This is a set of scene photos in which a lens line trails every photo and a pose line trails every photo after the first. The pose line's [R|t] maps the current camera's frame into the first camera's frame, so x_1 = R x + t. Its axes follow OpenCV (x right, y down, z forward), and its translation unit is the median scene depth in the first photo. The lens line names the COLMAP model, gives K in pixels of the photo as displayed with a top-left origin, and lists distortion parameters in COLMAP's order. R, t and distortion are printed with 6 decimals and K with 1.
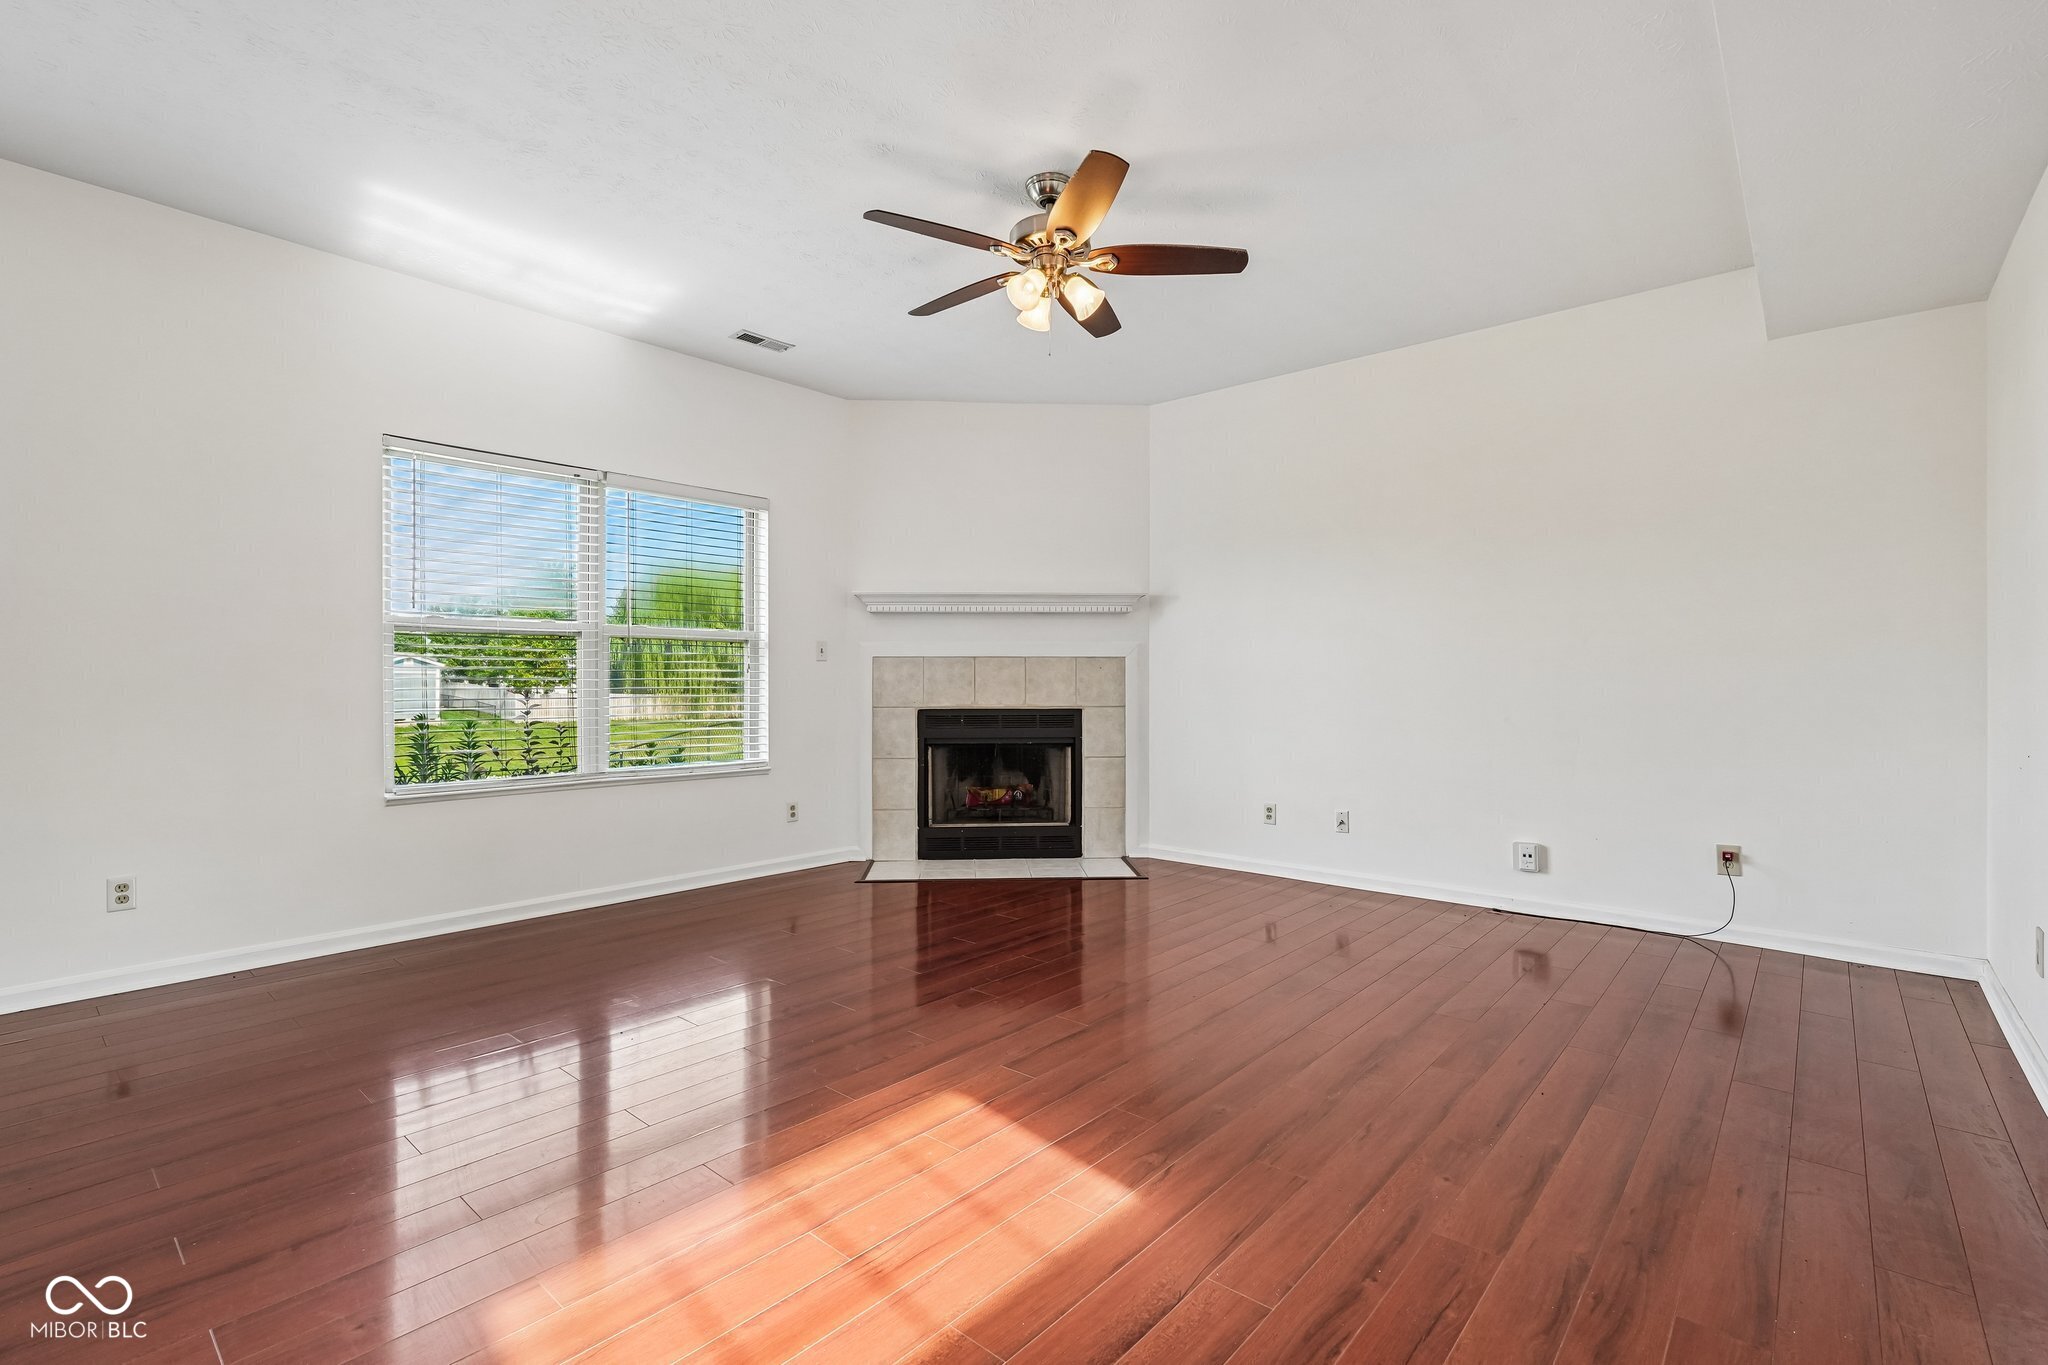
lens RADIAL K [[921.8, 0, 1028.9], [0, 921.8, 674.6], [0, 0, 1]] dist [-0.014239, 0.008571]
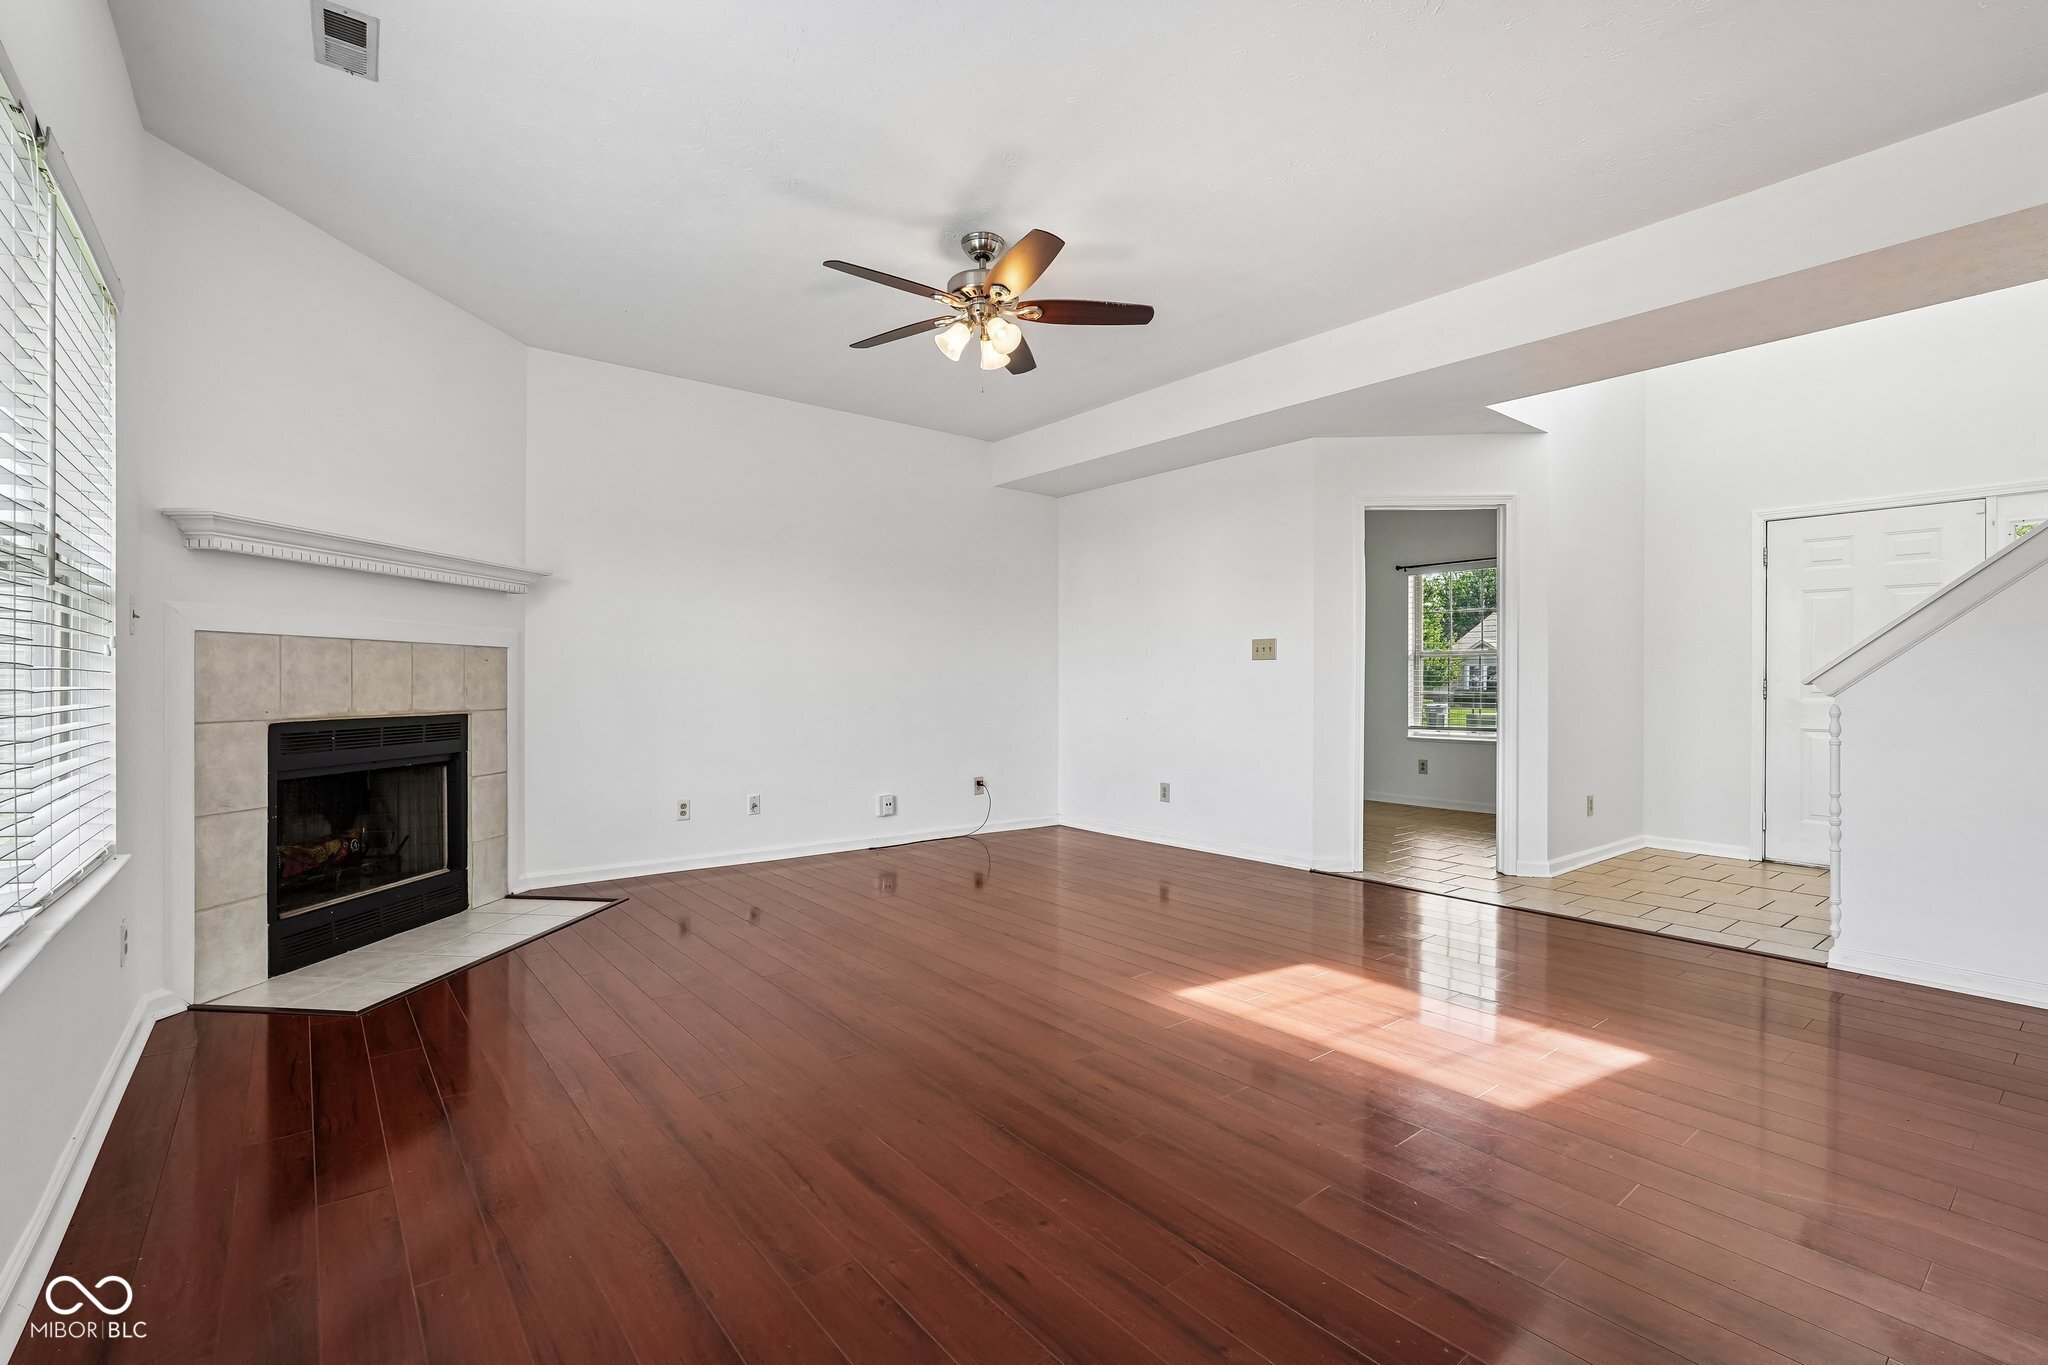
lens RADIAL K [[921.8, 0, 1018.9], [0, 921.8, 675.9], [0, 0, 1]] dist [-0.014239, 0.008571]
pose [[0.182959, 0.005991, 0.983102, -0.609727], [-0.012750, 0.999912, -0.003720, 0.003176], [-0.983038, -0.011854, 0.183019, 0.421403]]
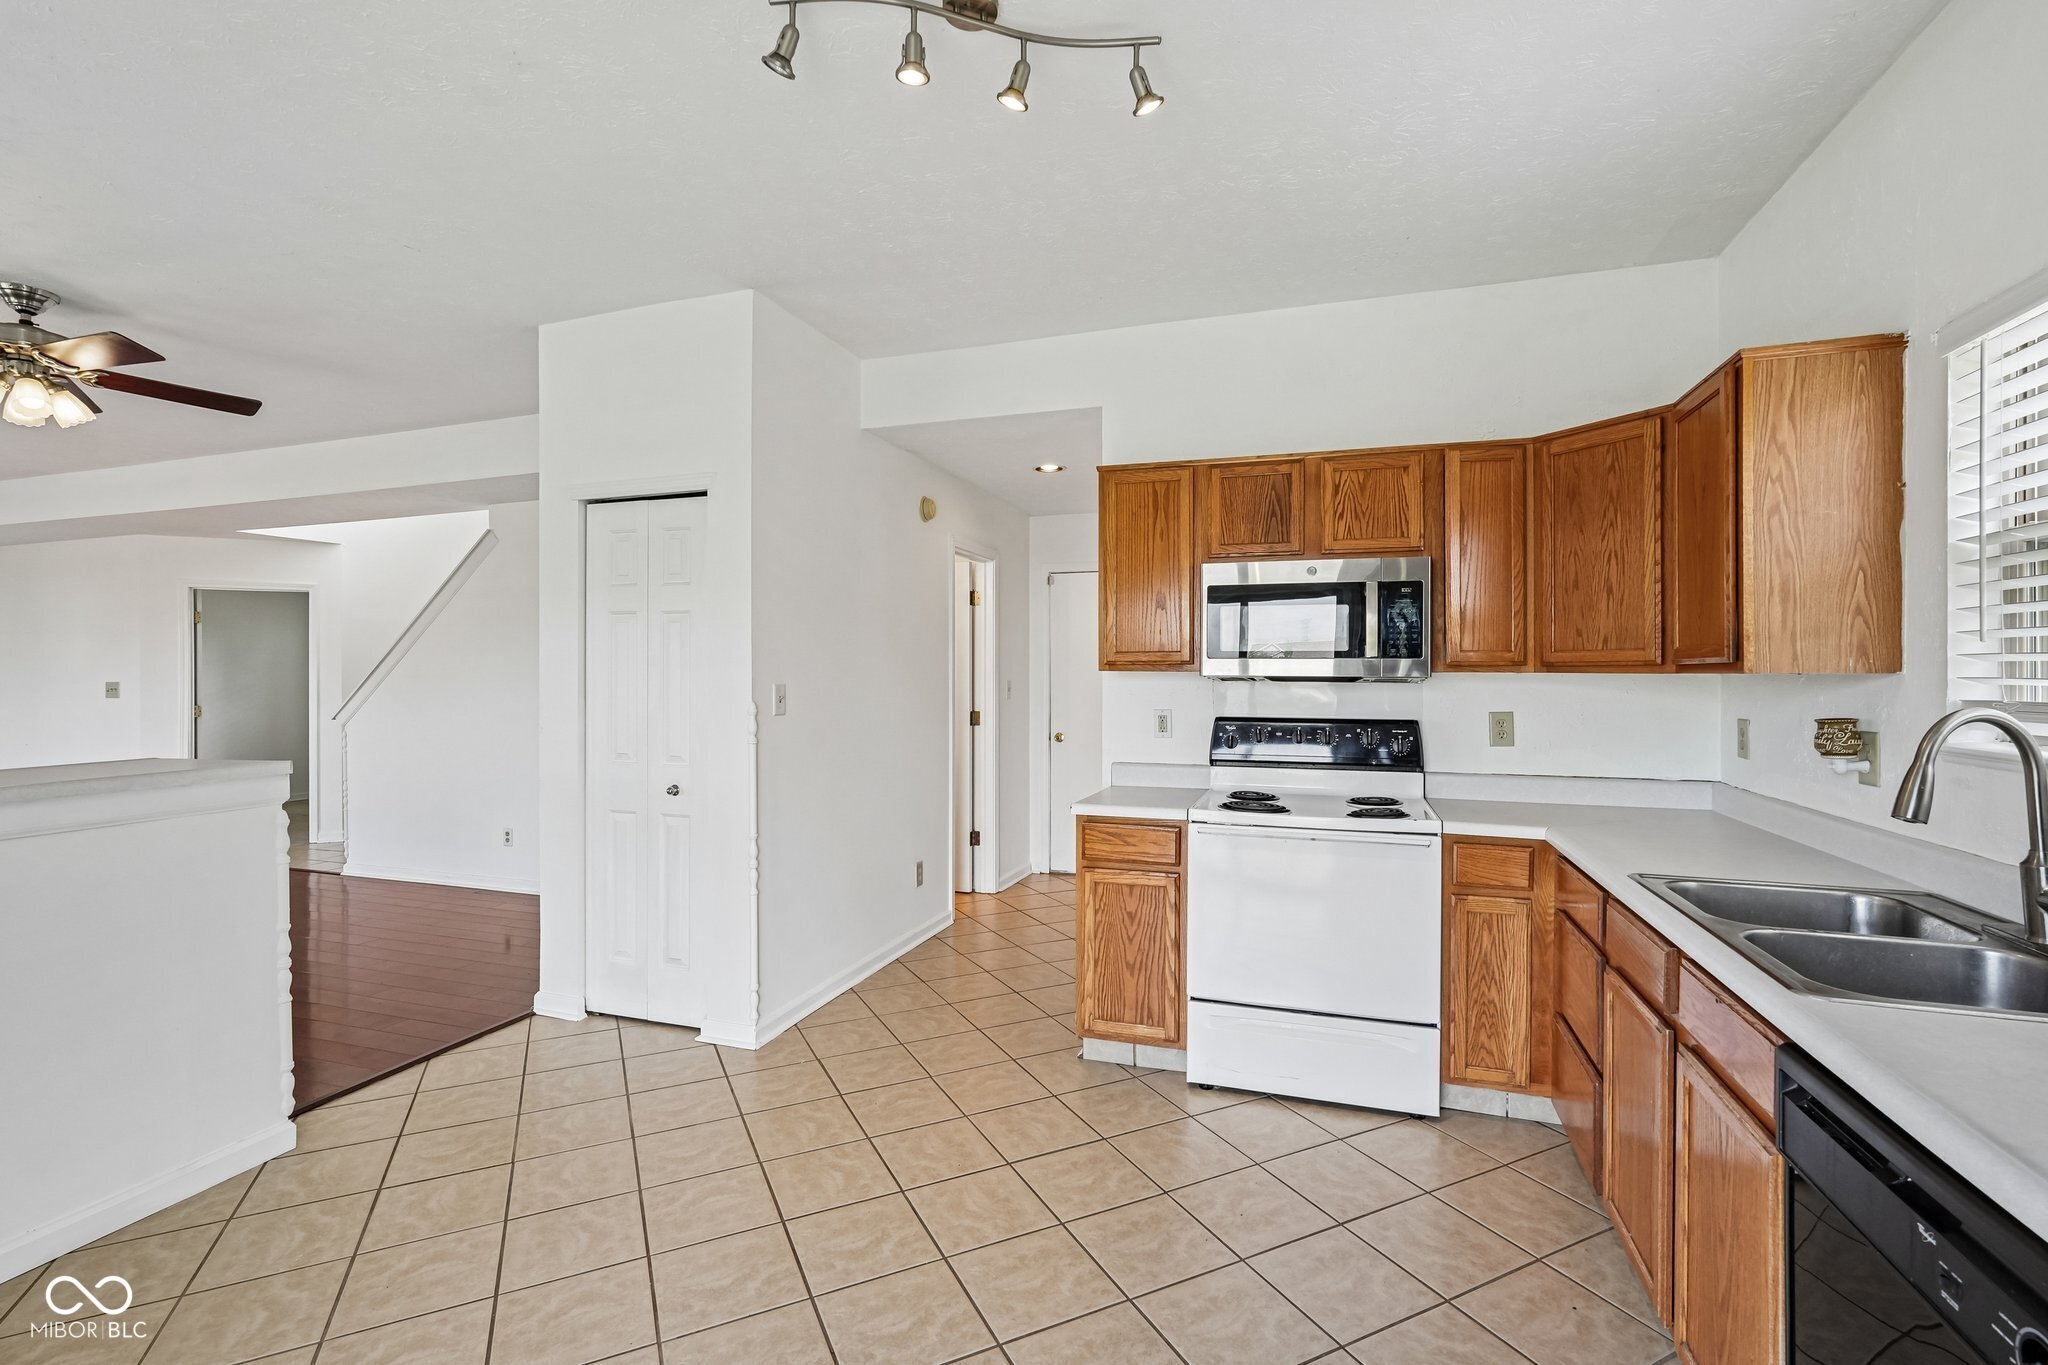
lens RADIAL K [[921.8, 0, 1023.7], [0, 921.8, 676.7], [0, 0, 1]] dist [-0.014239, 0.008571]
pose [[-0.384876, 0.000760, 0.922968, -1.275232], [-0.004219, 0.999988, -0.002582, -0.054773], [-0.922959, -0.004888, -0.384868, -0.356868]]
